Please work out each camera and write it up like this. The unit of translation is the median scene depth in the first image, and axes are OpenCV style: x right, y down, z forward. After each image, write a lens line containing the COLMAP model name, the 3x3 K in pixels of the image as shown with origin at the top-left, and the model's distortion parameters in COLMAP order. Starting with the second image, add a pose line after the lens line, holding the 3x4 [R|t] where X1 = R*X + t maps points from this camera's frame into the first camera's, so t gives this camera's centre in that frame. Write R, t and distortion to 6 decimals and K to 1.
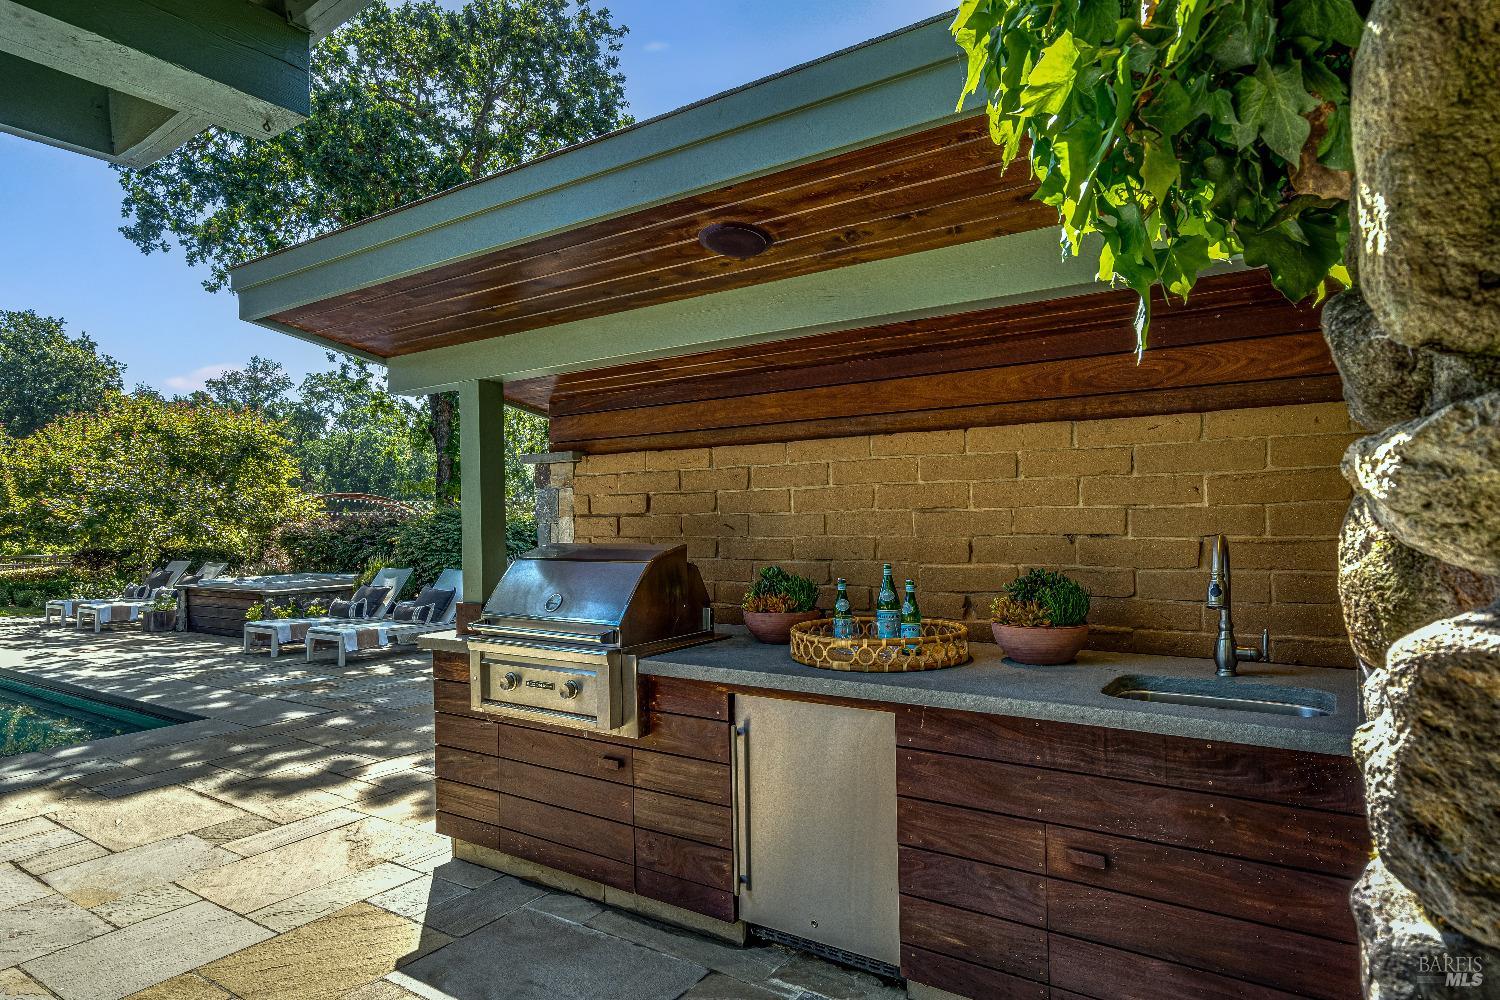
lens RADIAL K [[866.5, 0, 750.0], [0, 866.5, 500.0], [0, 0, 1]] dist [0.009631, 0.001756]
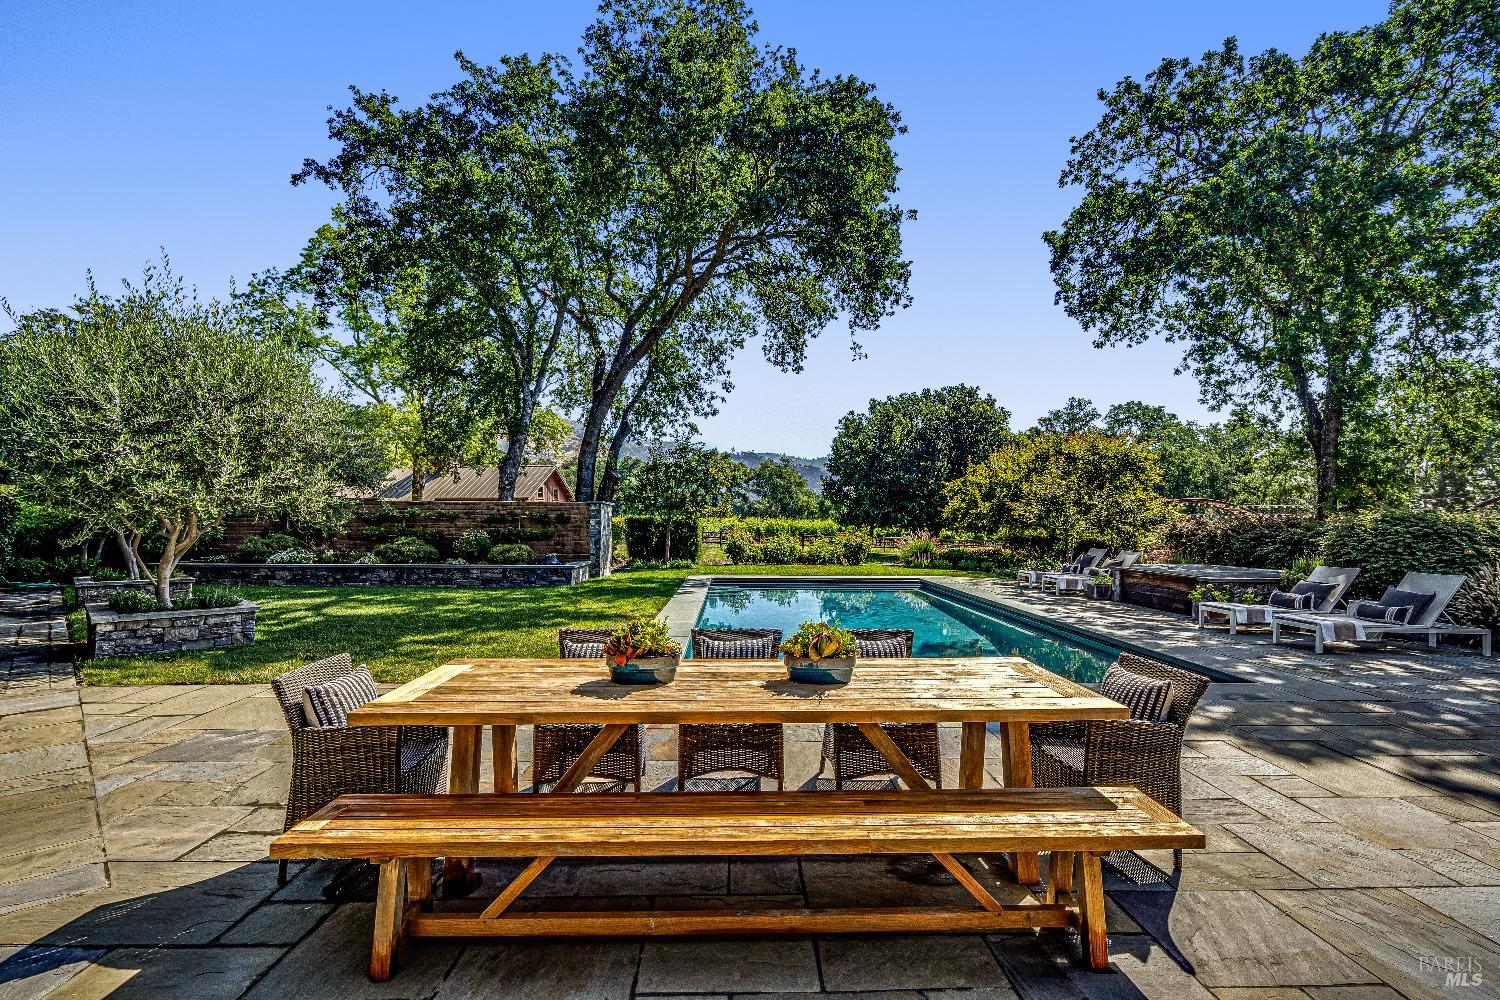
lens RADIAL K [[676.9, 0, 752.8], [0, 676.9, 508.3], [0, 0, 1]] dist [-0.005573, 0.001536]
pose [[0.589309, 0.006903, -0.807878, -0.122401], [-0.003070, 0.999975, 0.006304, 0.002627], [0.807902, -0.001235, 0.589316, -0.051843]]
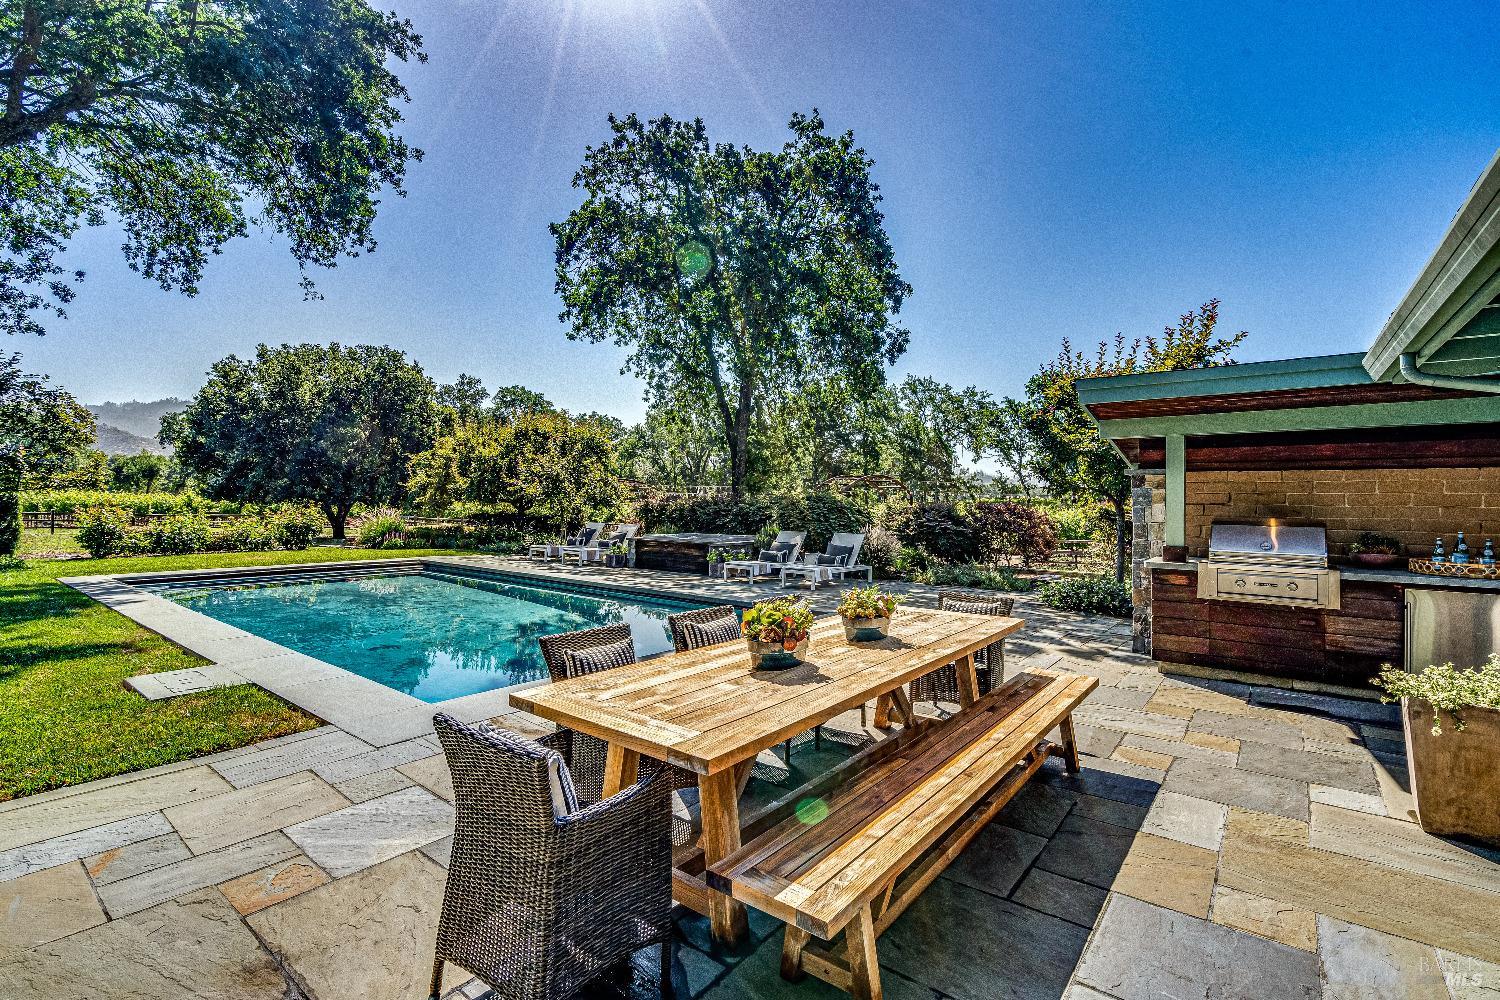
lens RADIAL K [[676.6, 0, 754.3], [0, 676.6, 494.8], [0, 0, 1]] dist [-0.001128, -0.000262]
pose [[0.997696, 0.027452, -0.062035, -0.306528], [-0.026885, 0.999589, 0.009964, 0.002940], [0.062283, -0.008273, 0.998024, -0.157749]]
